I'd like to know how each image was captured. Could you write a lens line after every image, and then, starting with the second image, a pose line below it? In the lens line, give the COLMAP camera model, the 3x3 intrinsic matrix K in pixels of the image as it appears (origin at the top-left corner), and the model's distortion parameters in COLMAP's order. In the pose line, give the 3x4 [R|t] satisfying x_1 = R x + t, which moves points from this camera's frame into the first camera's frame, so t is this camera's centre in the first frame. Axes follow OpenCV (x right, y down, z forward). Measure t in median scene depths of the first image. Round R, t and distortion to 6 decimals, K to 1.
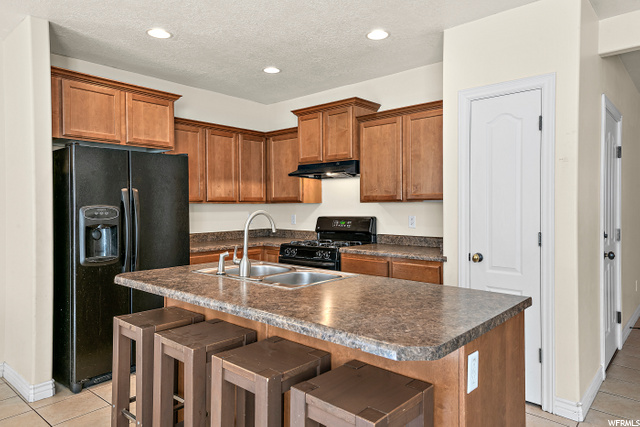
lens RADIAL K [[414.4, 0, 319.9], [0, 414.4, 208.7], [0, 0, 1]] dist [0.058030, 0.005263]
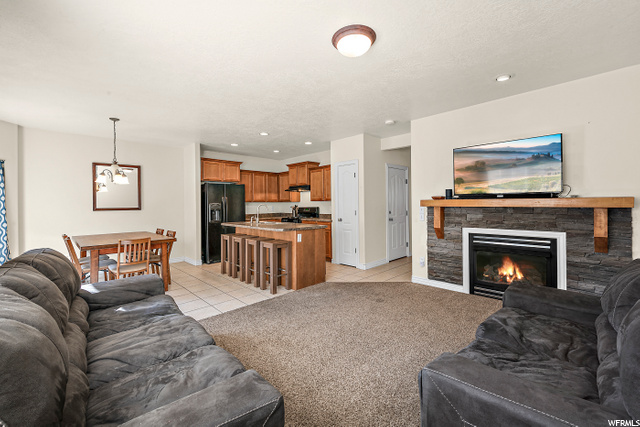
lens RADIAL K [[260.2, 0, 316.3], [0, 260.2, 204.8], [0, 0, 1]] dist [0.009418, -0.001092]
pose [[0.996994, -0.006930, -0.077171, 0.280281], [0.006599, 0.999968, -0.004547, 0.015219], [0.077200, 0.004024, 0.997008, -0.659153]]
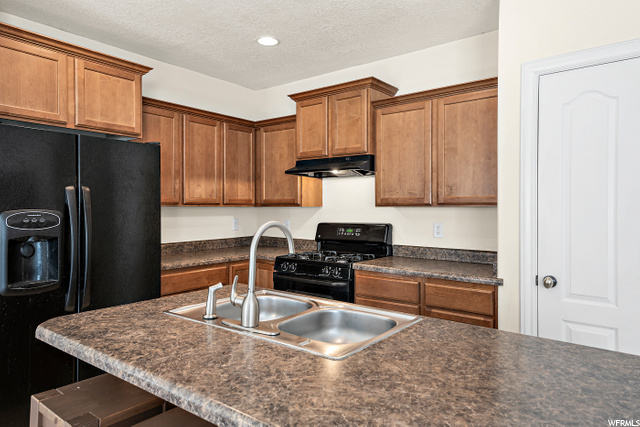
lens RADIAL K [[414.4, 0, 321.0], [0, 414.4, 206.7], [0, 0, 1]] dist [0.058030, 0.005263]
pose [[0.997984, 0.006573, 0.063121, -0.067619], [-0.005999, 0.999939, -0.009269, -0.007237], [-0.063178, 0.008871, 0.997963, 0.210685]]
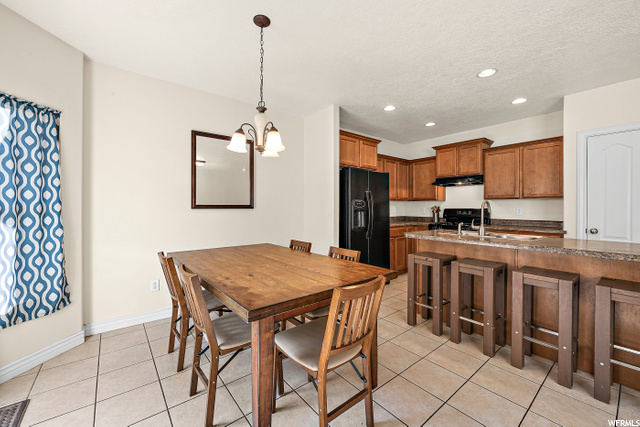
lens RADIAL K [[252.7, 0, 324.2], [0, 252.7, 208.4], [0, 0, 1]] dist [0.000259, -0.000924]
pose [[0.986492, 0.007089, -0.163655, -0.414127], [-0.007488, 0.999970, -0.001824, 0.029409], [0.163637, 0.003025, 0.986516, -0.132606]]
